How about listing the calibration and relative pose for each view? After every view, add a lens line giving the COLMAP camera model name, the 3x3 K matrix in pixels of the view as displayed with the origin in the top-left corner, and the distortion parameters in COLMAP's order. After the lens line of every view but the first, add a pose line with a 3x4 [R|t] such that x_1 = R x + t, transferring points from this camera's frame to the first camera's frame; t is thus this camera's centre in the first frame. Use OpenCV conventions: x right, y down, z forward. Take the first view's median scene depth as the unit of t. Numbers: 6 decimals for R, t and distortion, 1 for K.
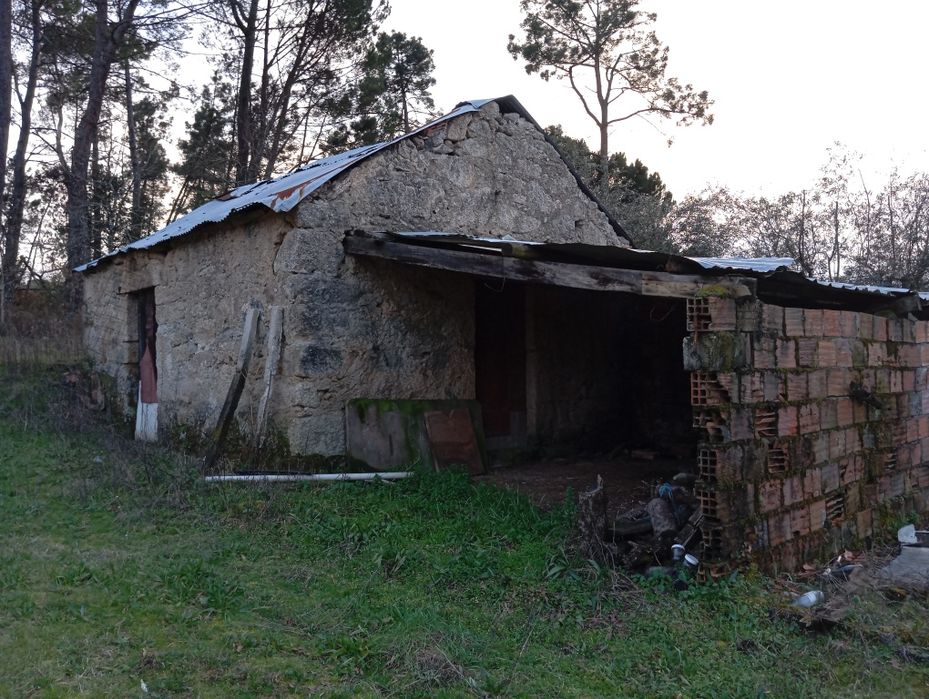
lens RADIAL K [[751.0, 0, 476.9], [0, 751.0, 346.3], [0, 0, 1]] dist [0.099676, -0.179110]
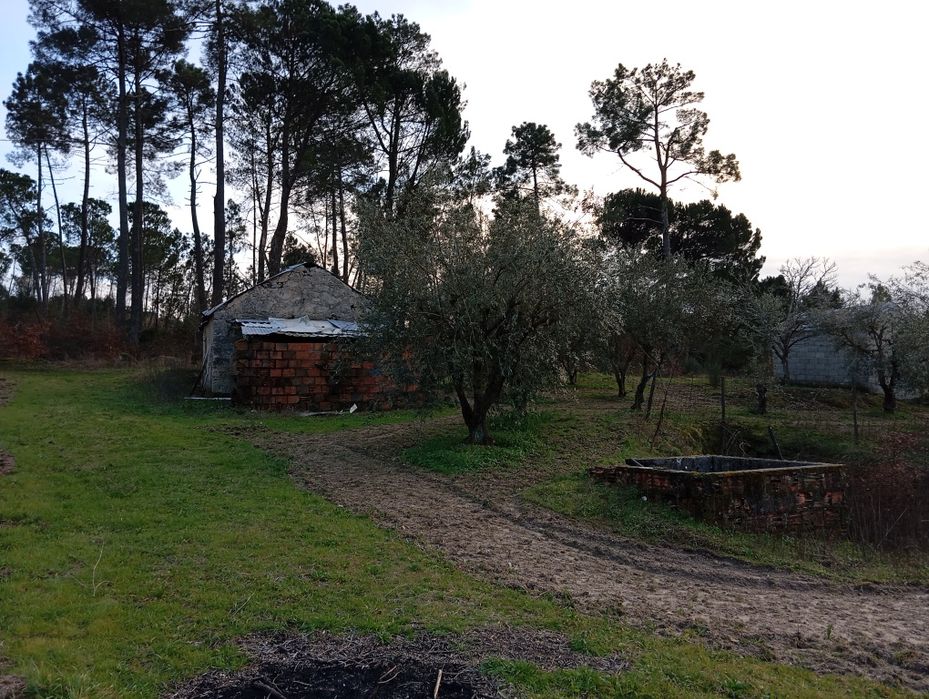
lens RADIAL K [[751.0, 0, 476.9], [0, 751.0, 346.3], [0, 0, 1]] dist [0.099676, -0.179110]
pose [[0.932946, -0.025645, -0.359101, 1.426227], [0.012539, 0.999169, -0.038777, 0.065784], [0.359797, 0.031674, 0.932493, -1.146539]]
